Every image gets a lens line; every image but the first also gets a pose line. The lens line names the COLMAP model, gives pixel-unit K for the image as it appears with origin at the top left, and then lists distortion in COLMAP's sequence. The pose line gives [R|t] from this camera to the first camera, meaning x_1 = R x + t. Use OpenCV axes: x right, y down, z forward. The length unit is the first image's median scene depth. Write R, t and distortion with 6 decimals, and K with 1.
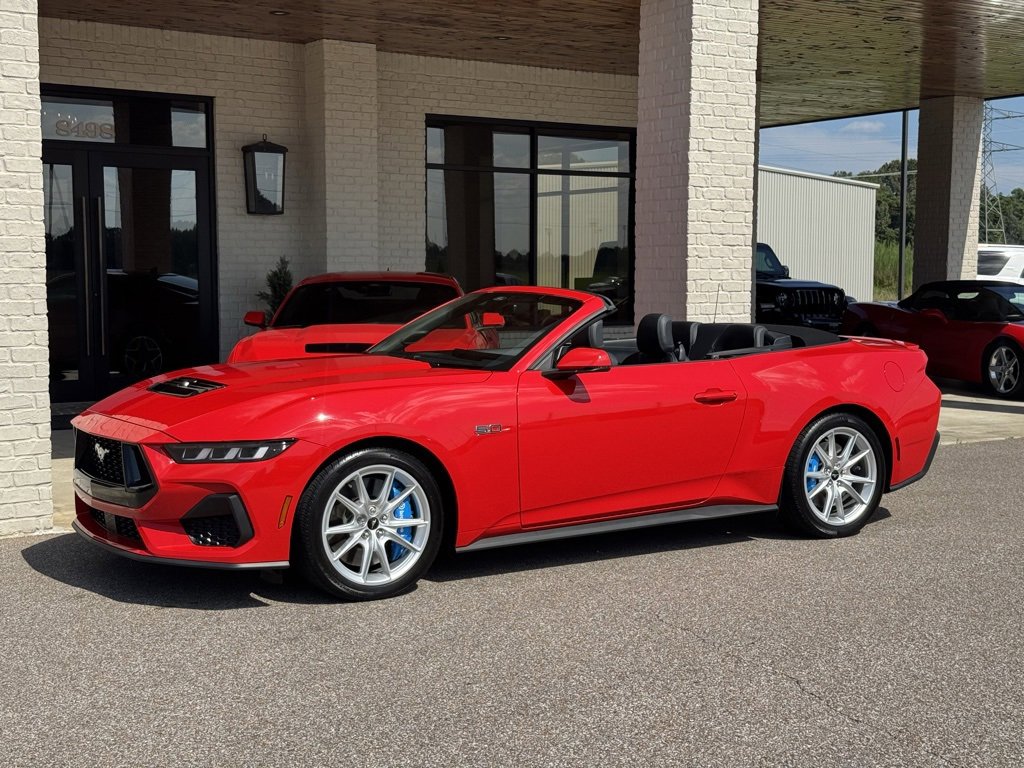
lens RADIAL K [[1427.4, 0, 511.8], [0, 1427.4, 384.0], [0, 0, 1]] dist [0.122018, 0.000000]
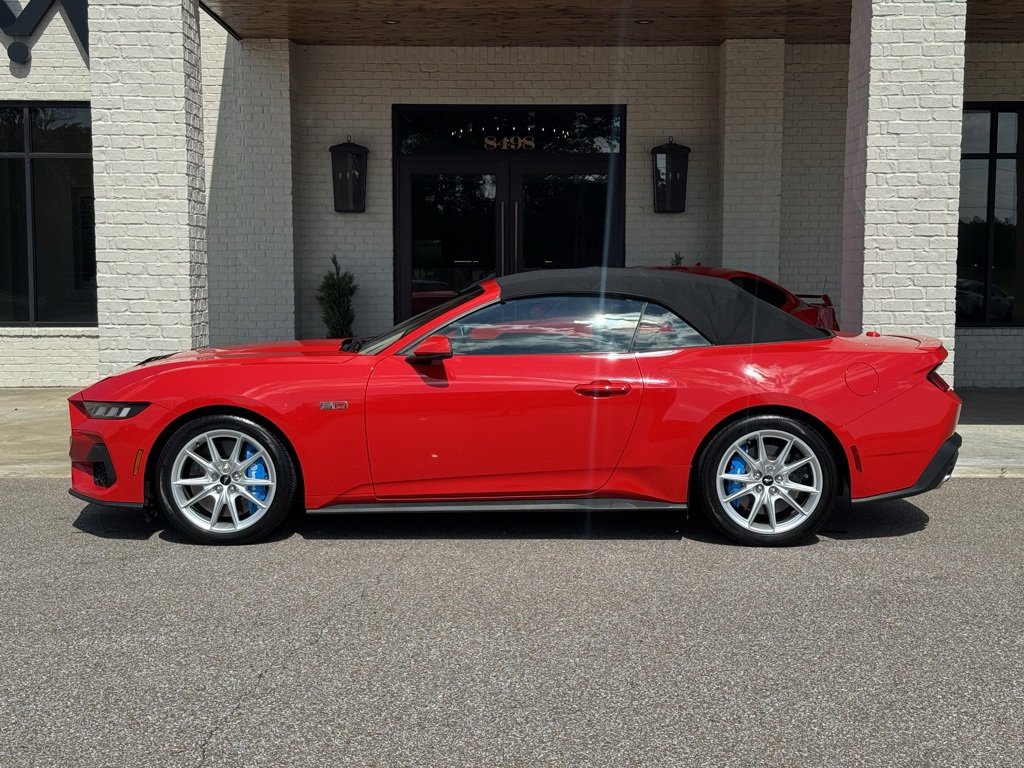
lens RADIAL K [[1427.4, 0, 508.7], [0, 1427.4, 380.2], [0, 0, 1]] dist [0.122018, 0.000000]
pose [[0.837329, 0.042749, -0.545026, 0.443967], [-0.043420, 0.998989, 0.011649, -0.004365], [0.544973, 0.013911, 0.838338, 0.088437]]
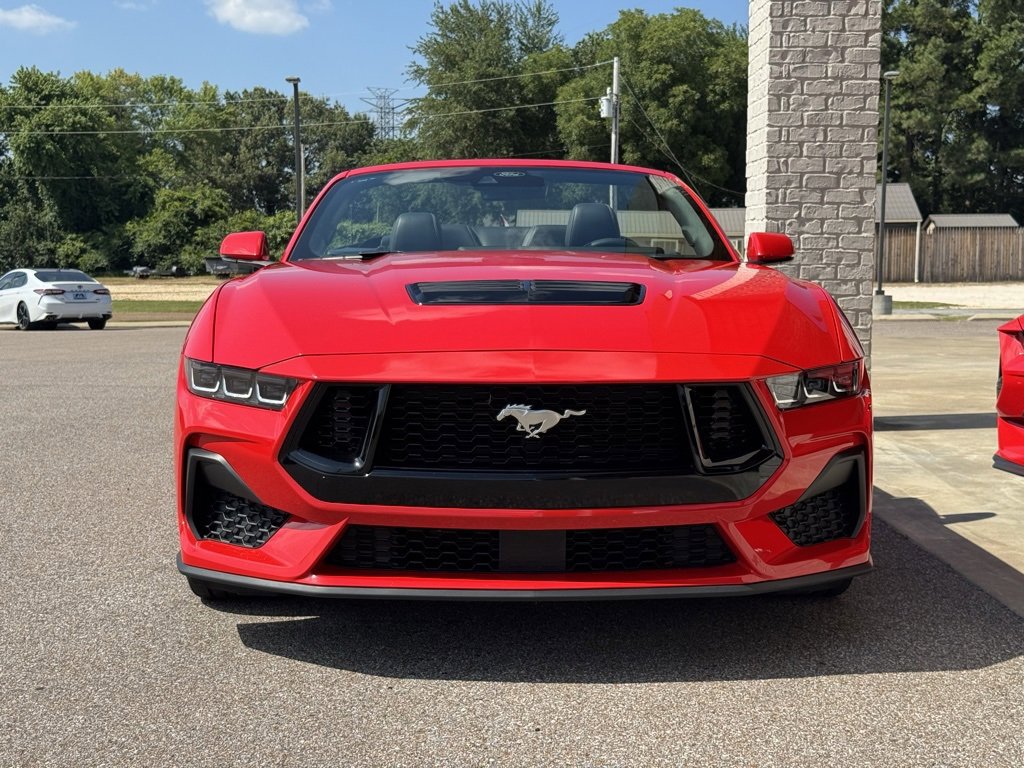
lens RADIAL K [[1427.4, 0, 506.0], [0, 1427.4, 384.3], [0, 0, 1]] dist [0.122018, 0.000000]
pose [[-0.540552, 0.073989, -0.838051, 0.484208], [-0.068636, 0.988927, 0.131580, -0.040485], [0.838506, 0.128647, -0.529488, 1.064966]]
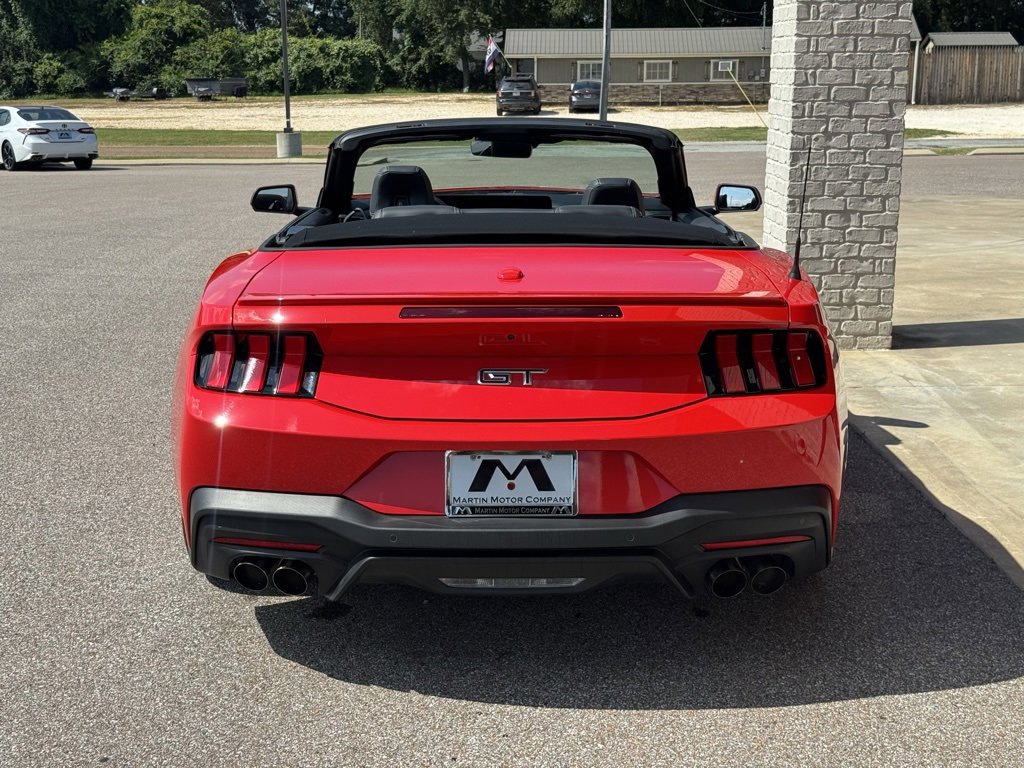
lens RADIAL K [[1427.4, 0, 497.8], [0, 1427.4, 375.4], [0, 0, 1]] dist [0.122018, 0.000000]
pose [[-0.536987, 0.177000, -0.824813, 0.478922], [-0.065115, 0.966127, 0.249718, -0.092146], [0.841074, 0.187803, -0.507272, 1.037703]]
